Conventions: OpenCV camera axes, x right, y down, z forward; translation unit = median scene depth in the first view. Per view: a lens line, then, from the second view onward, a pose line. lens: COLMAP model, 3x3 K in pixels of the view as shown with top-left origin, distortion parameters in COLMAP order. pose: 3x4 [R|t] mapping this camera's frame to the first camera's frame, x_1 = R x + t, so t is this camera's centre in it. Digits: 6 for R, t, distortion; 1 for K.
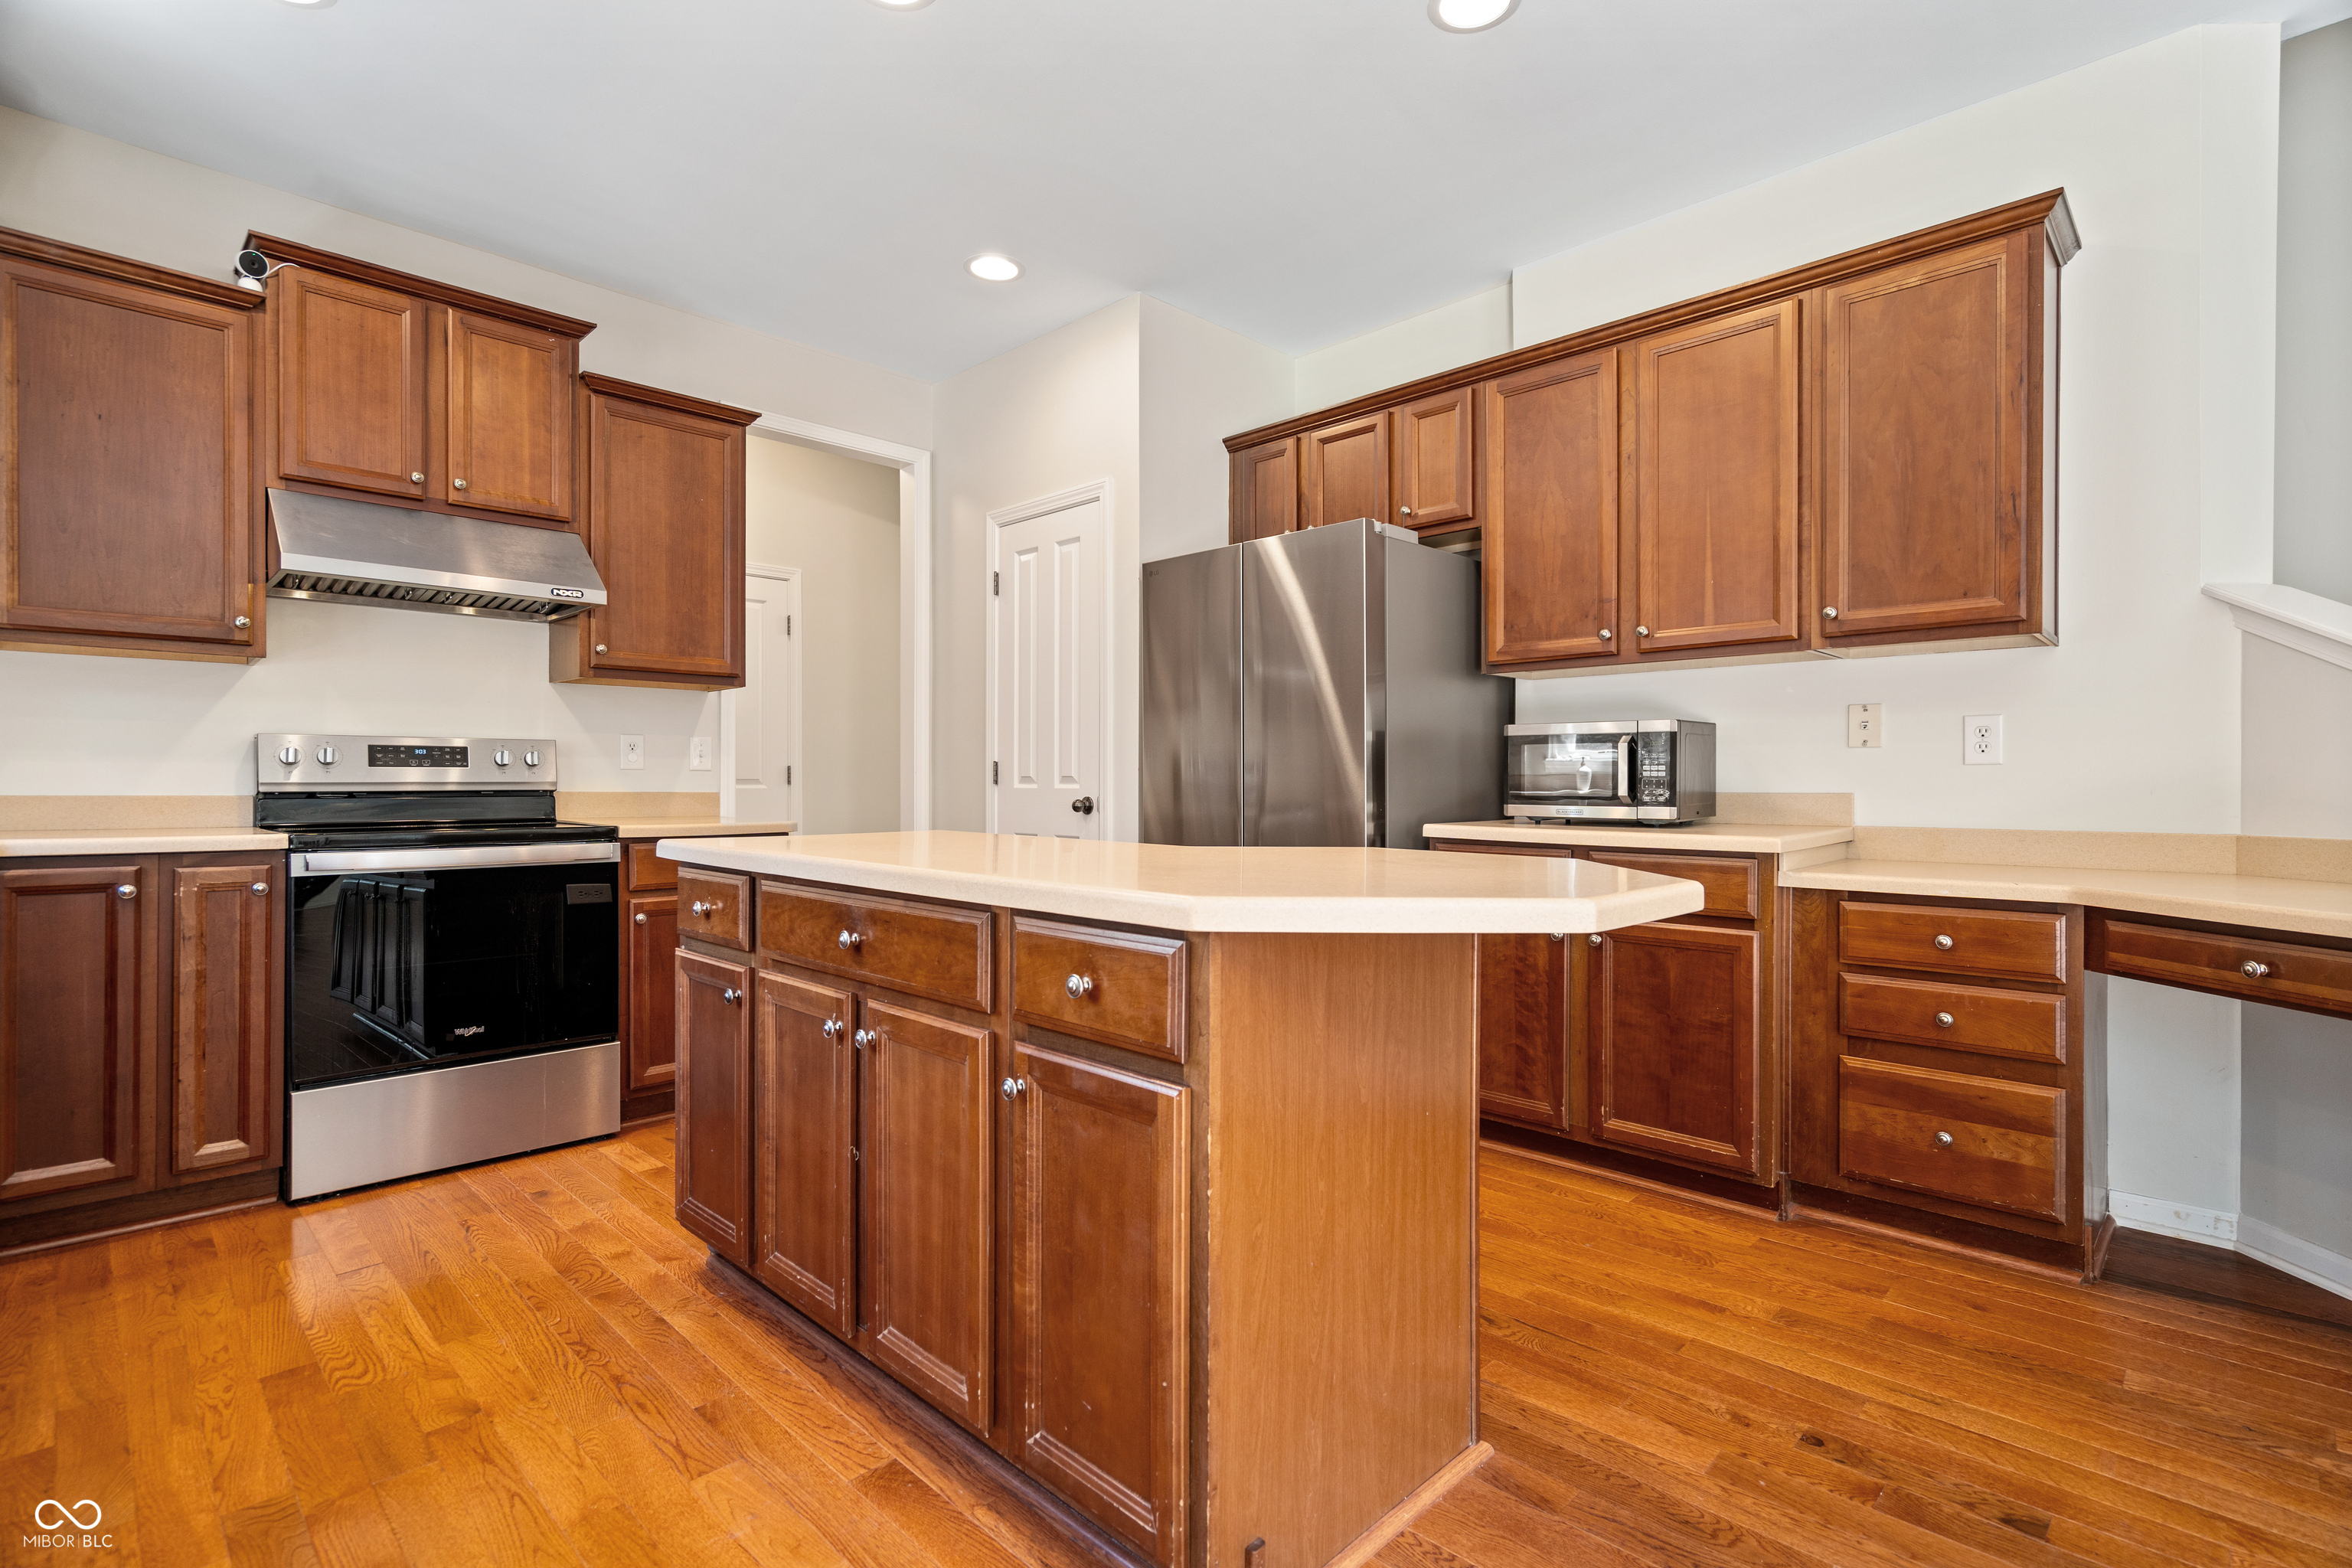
lens RADIAL K [[1103.7, 0, 1161.2], [0, 1103.7, 790.1], [0, 0, 1]] dist [-0.001142, 0.002848]
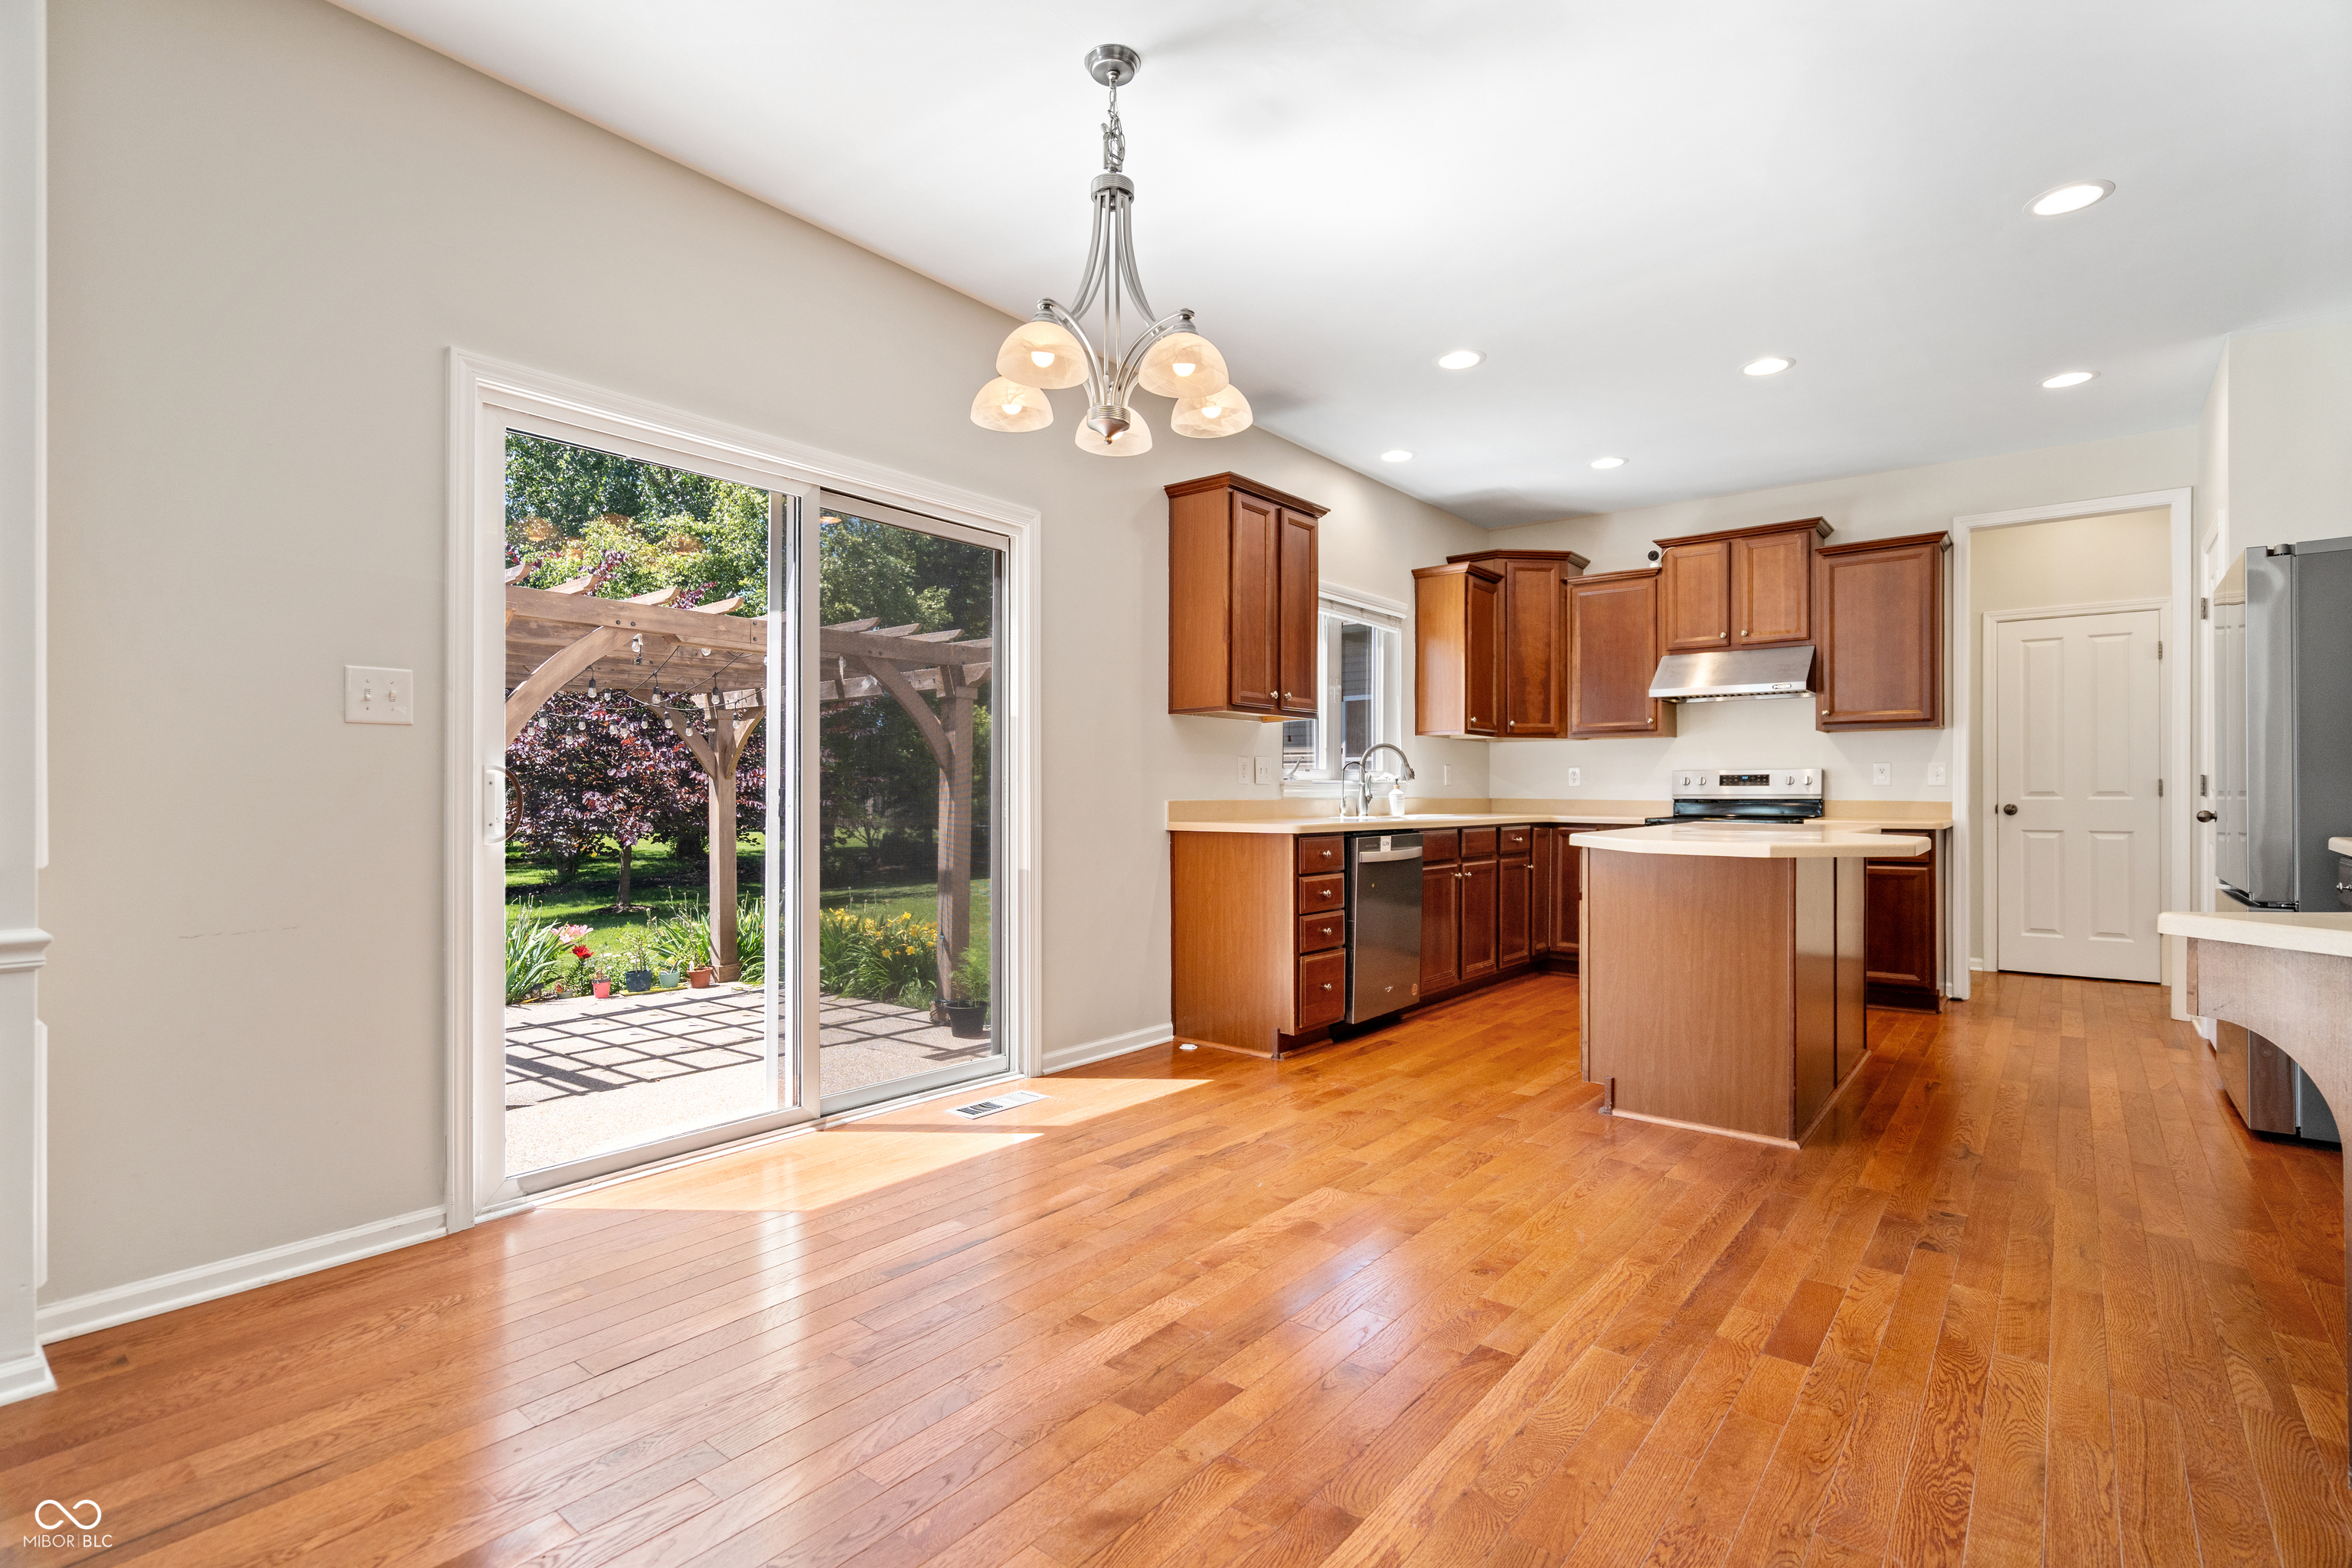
lens RADIAL K [[1103.7, 0, 1188.5], [0, 1103.7, 780.2], [0, 0, 1]] dist [-0.001142, 0.002848]
pose [[0.116137, -0.011106, -0.993171, 1.353383], [-0.008160, 0.999893, -0.012135, -0.000691], [0.993200, 0.009513, 0.116034, -0.172901]]
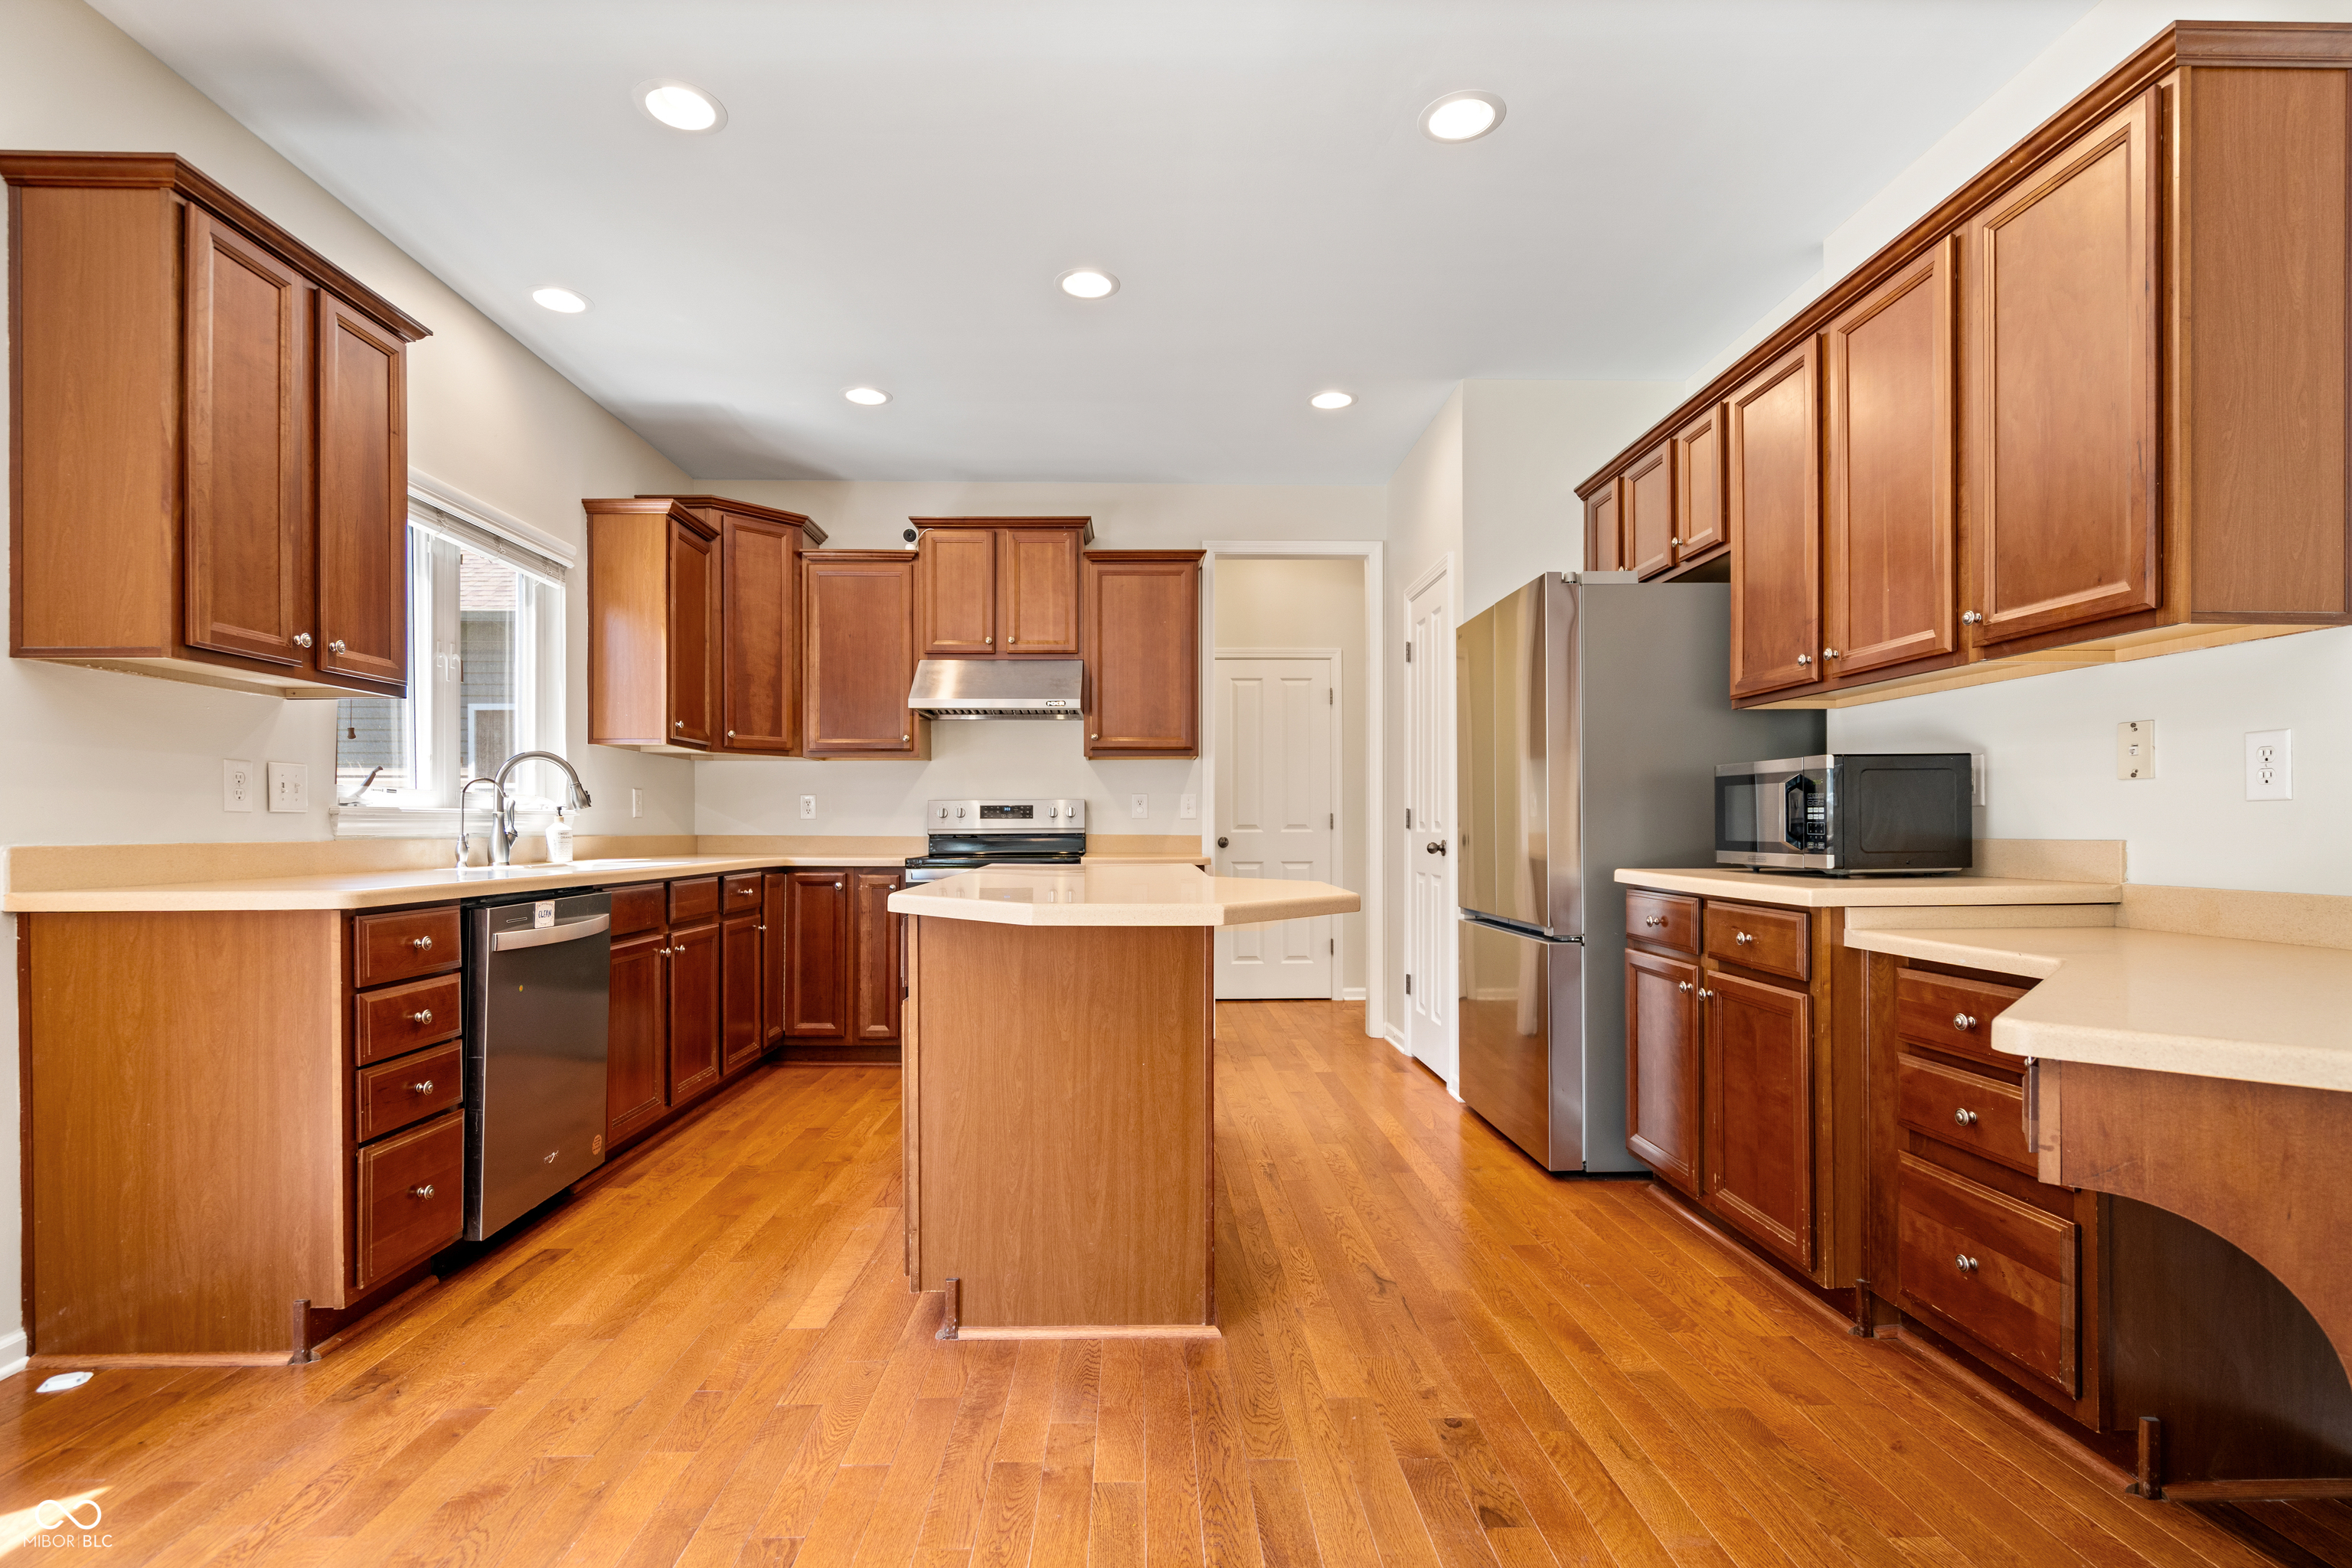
lens RADIAL K [[1103.7, 0, 1155.2], [0, 1103.7, 831.9], [0, 0, 1]] dist [-0.001142, 0.002848]
pose [[0.722560, 0.001096, -0.691308, 0.756591], [-0.002272, 0.999997, -0.000790, -0.001079], [0.691305, 0.002141, 0.722560, -0.004151]]
